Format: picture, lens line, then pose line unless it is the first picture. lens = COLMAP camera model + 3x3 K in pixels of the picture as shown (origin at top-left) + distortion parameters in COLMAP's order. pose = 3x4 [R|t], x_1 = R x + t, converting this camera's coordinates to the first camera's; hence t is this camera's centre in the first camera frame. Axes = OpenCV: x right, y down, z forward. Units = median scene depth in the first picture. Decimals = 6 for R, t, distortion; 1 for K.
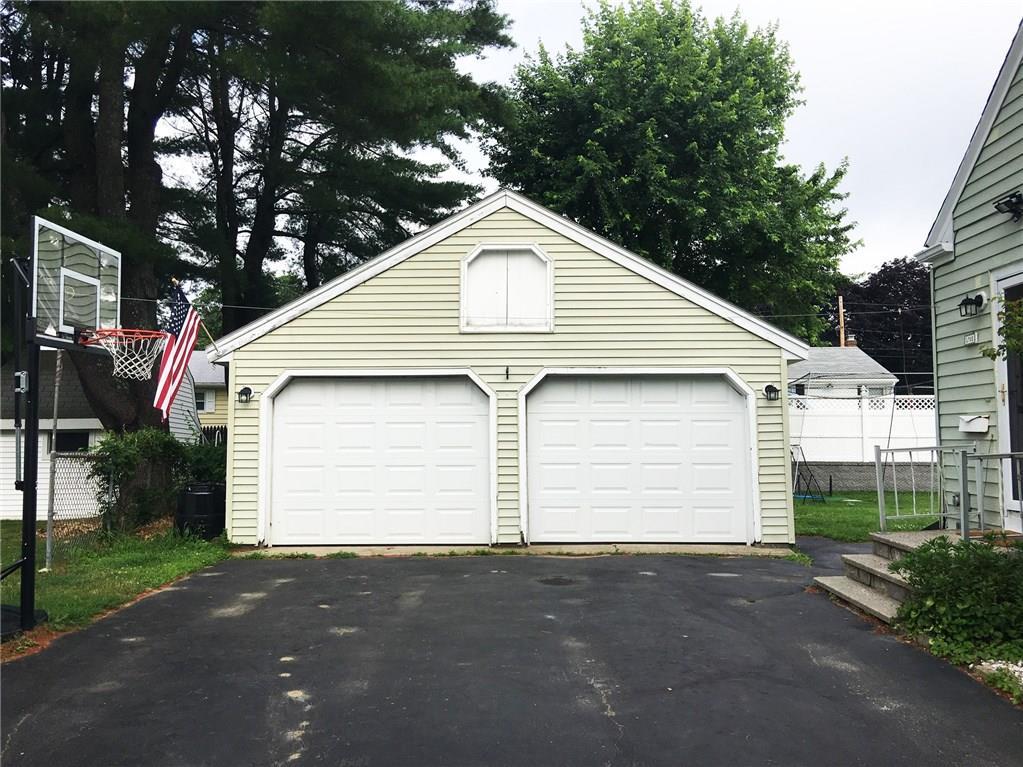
lens RADIAL K [[870.0, 0, 506.1], [0, 870.0, 384.3], [0, 0, 1]] dist [0.041230, -0.061736]
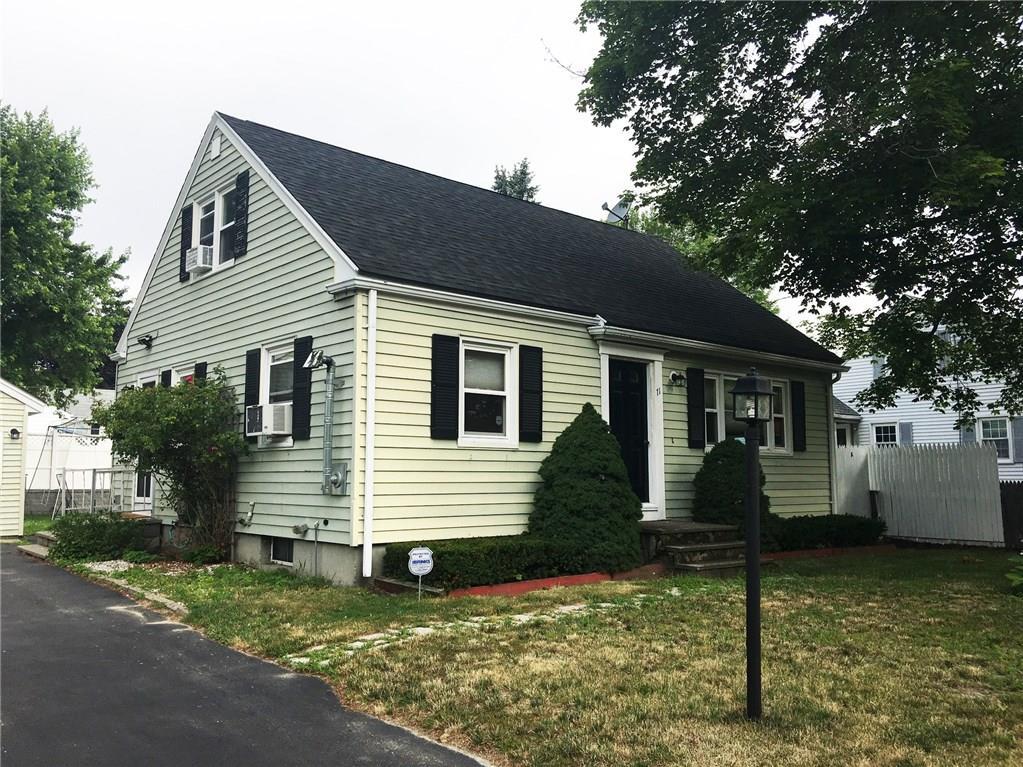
lens RADIAL K [[870.0, 0, 502.3], [0, 870.0, 374.5], [0, 0, 1]] dist [0.041230, -0.061736]
pose [[0.747196, 0.079751, 0.659801, -0.054844], [-0.044546, 0.996551, -0.070009, -0.019560], [-0.663109, 0.022919, 0.748172, -0.548442]]
